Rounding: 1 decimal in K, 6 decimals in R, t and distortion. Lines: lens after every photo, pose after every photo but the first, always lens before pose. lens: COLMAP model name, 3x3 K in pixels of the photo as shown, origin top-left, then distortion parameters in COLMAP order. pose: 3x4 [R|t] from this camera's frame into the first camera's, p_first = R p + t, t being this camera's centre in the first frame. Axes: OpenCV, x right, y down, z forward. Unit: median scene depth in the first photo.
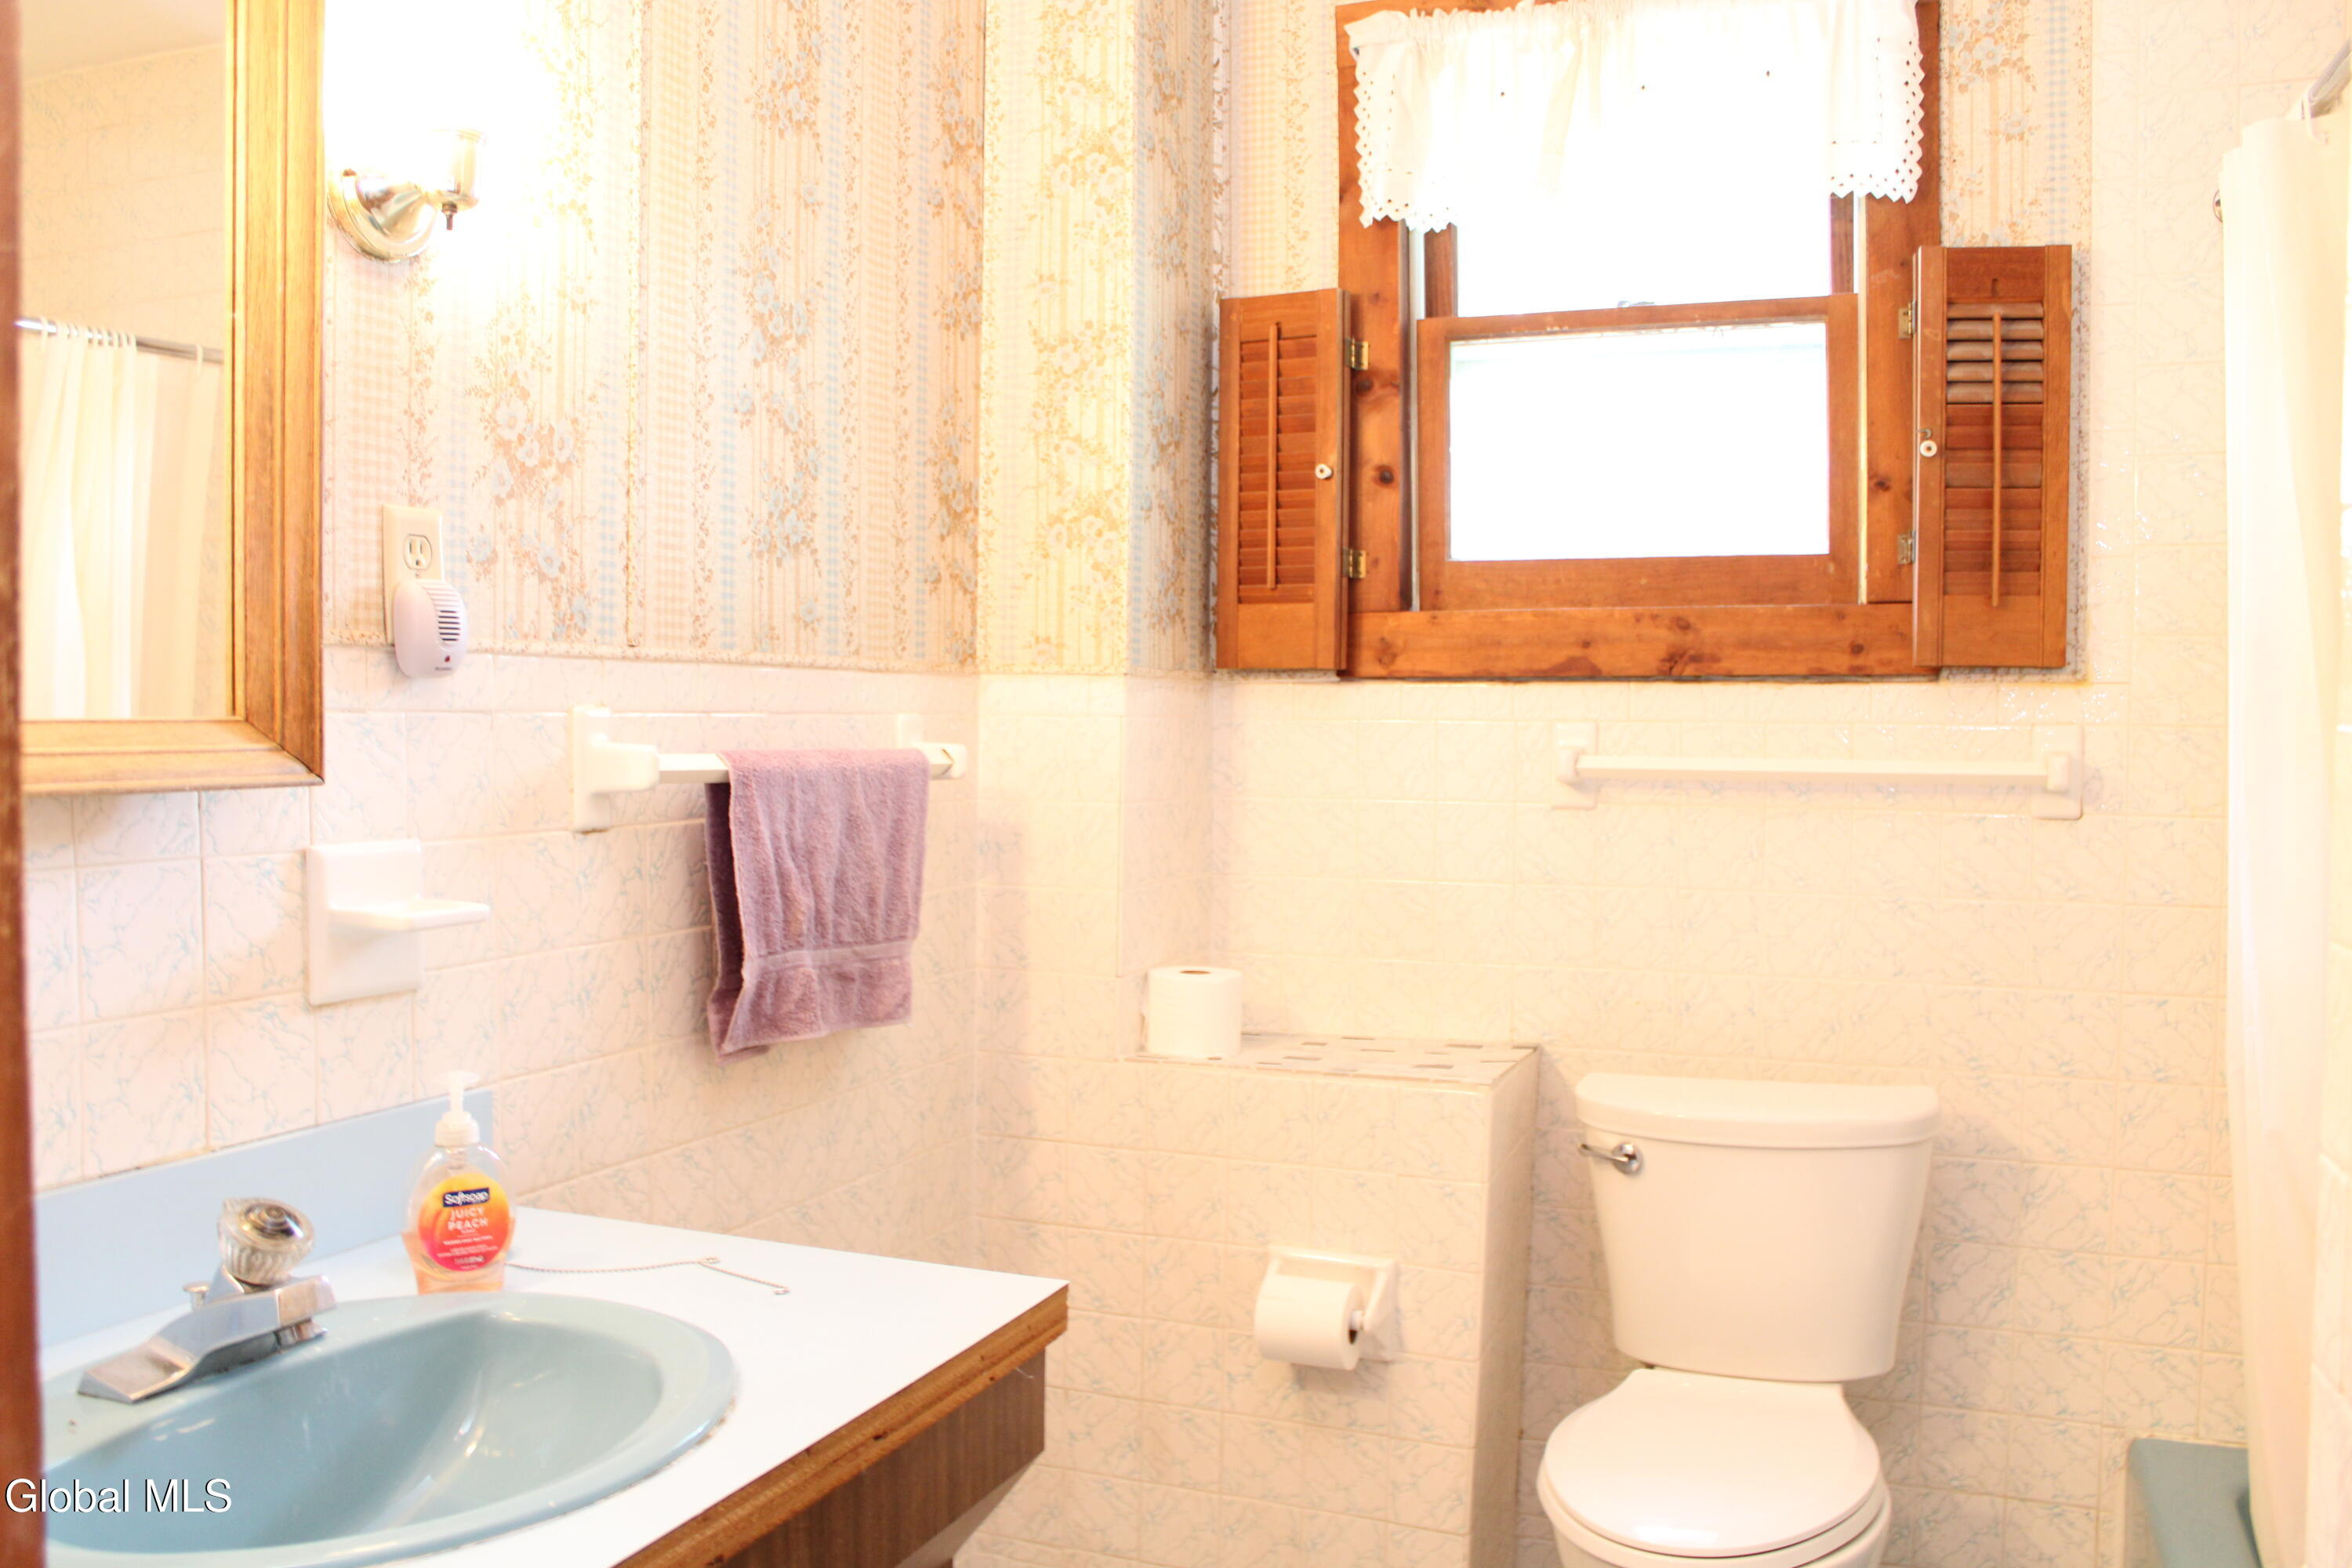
lens RADIAL K [[1978.0, 0, 1167.5], [0, 1978.0, 805.5], [0, 0, 1]] dist [-0.157508, 0.133392]
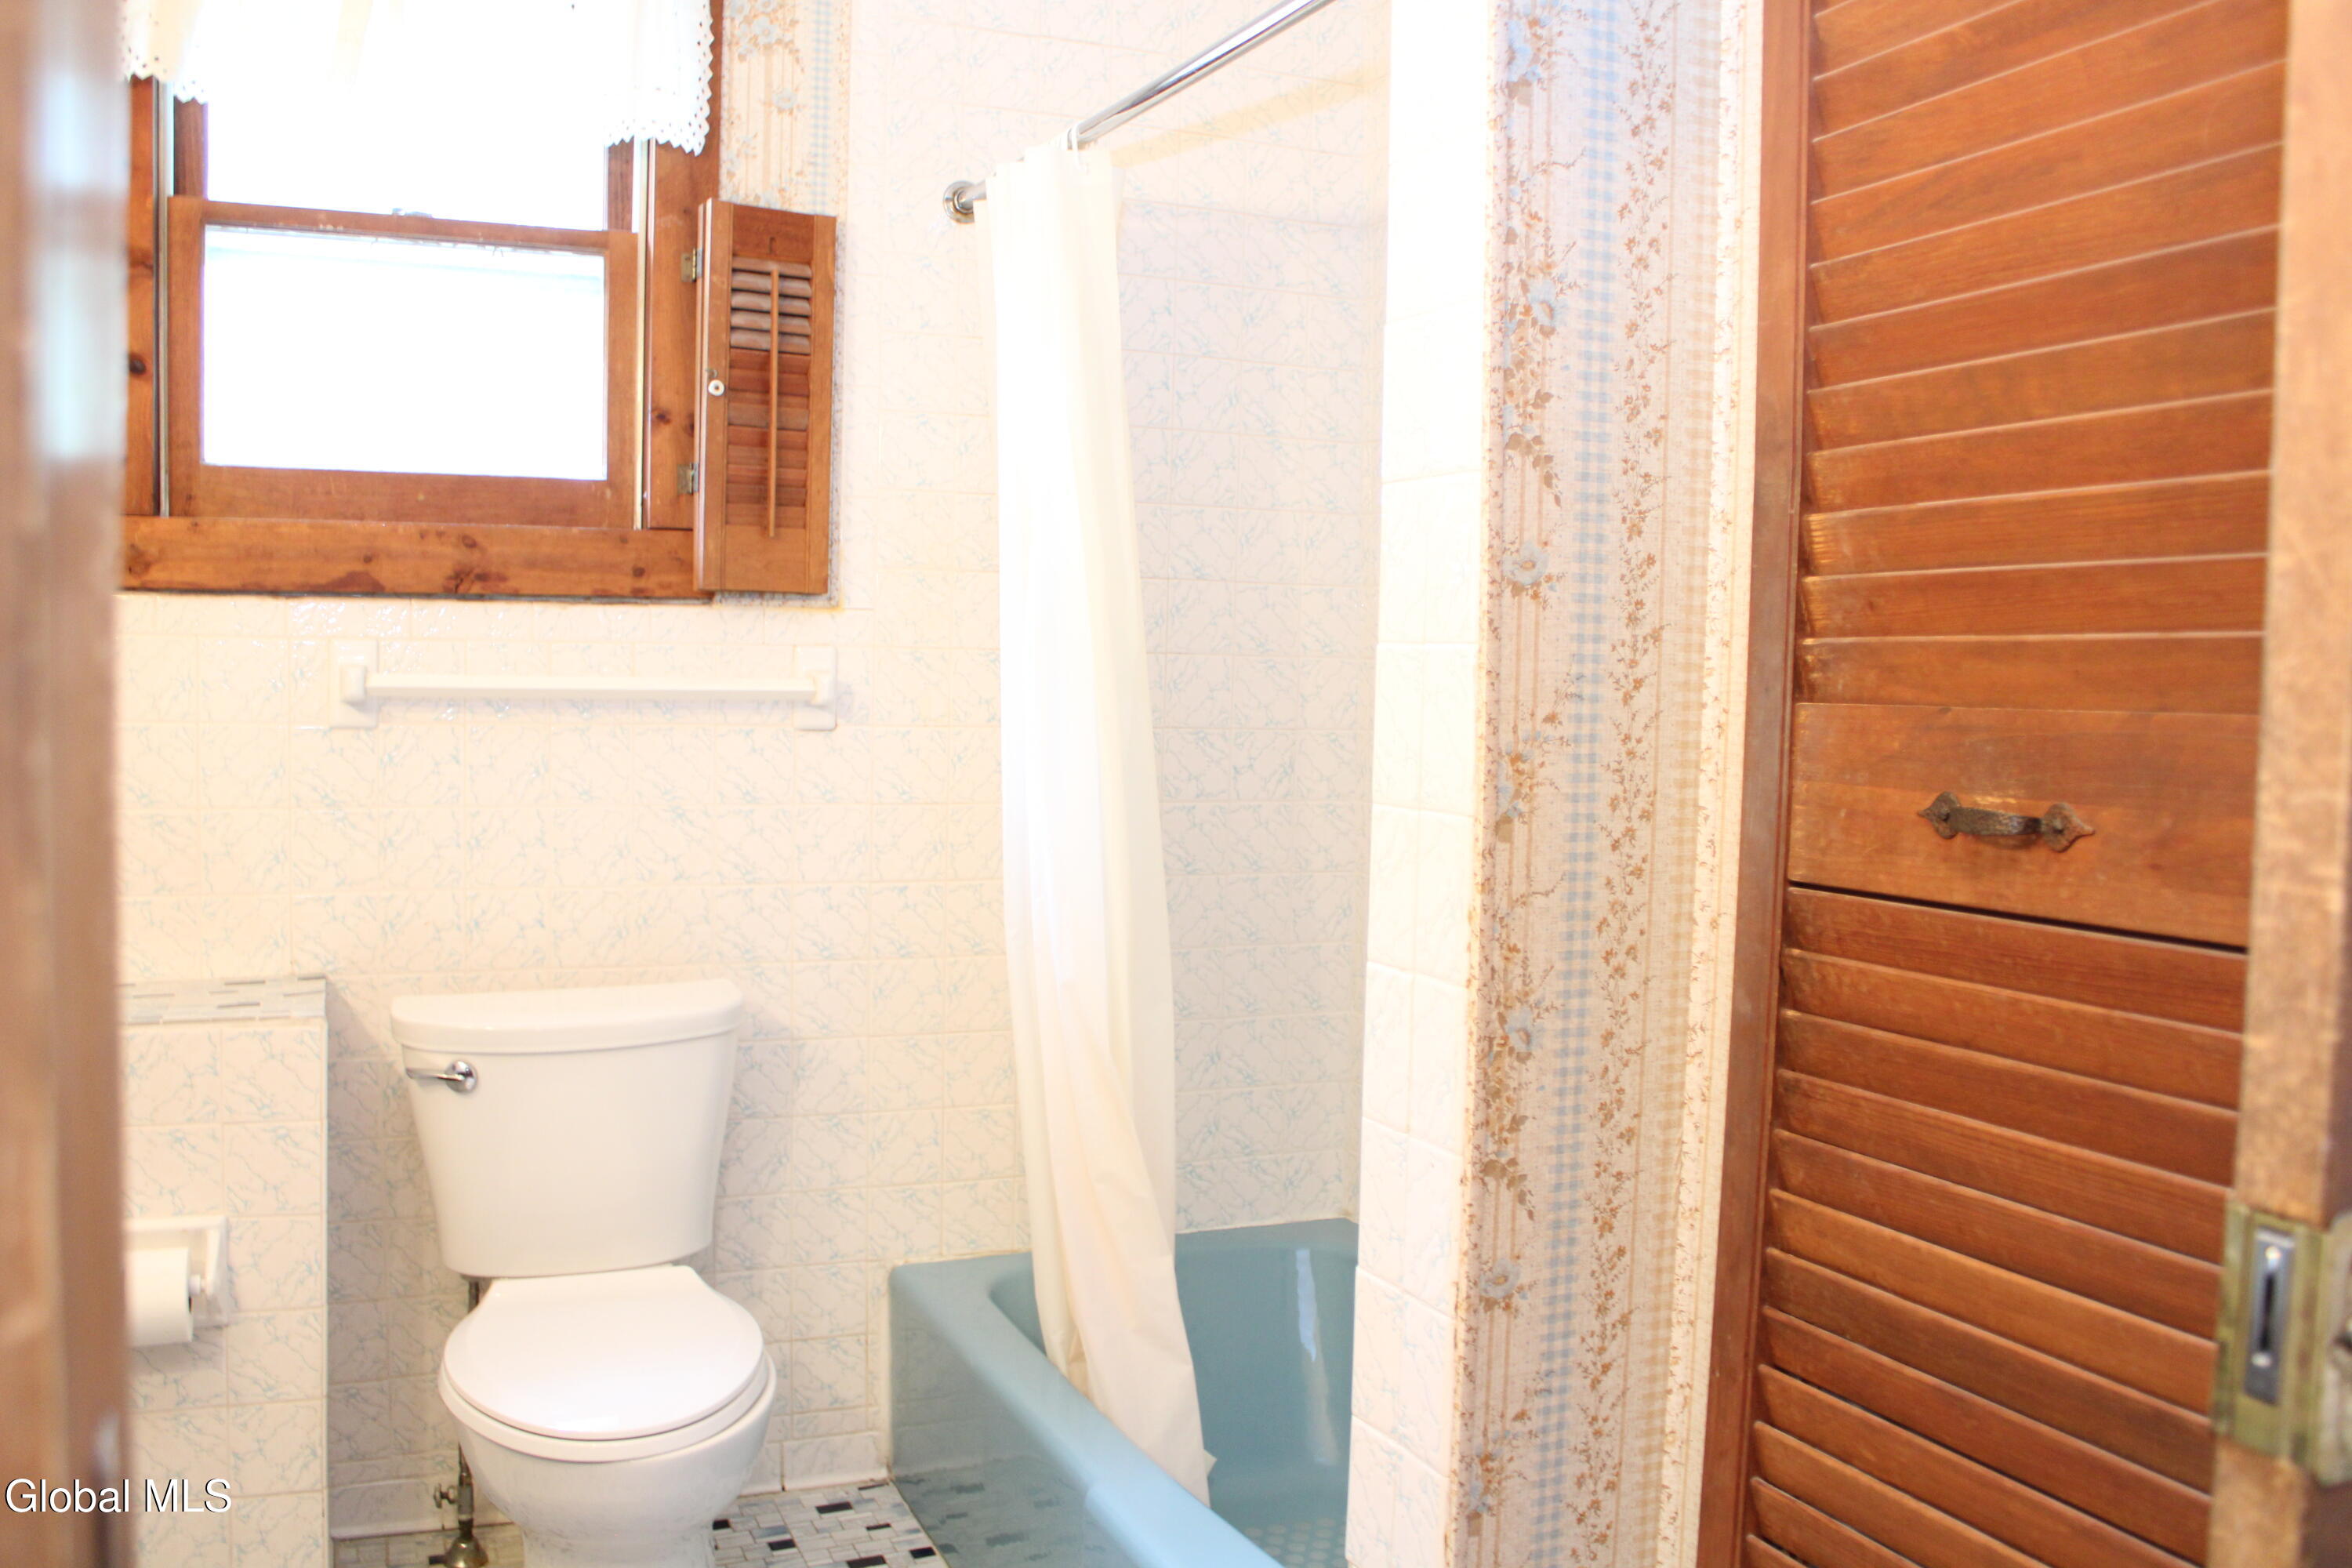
lens RADIAL K [[1978.0, 0, 1157.6], [0, 1978.0, 803.8], [0, 0, 1]] dist [-0.157508, 0.133392]
pose [[0.715289, -0.039499, 0.697712, -0.192156], [0.013969, 0.999010, 0.042235, 0.004273], [-0.698689, -0.020464, 0.715133, 0.043483]]
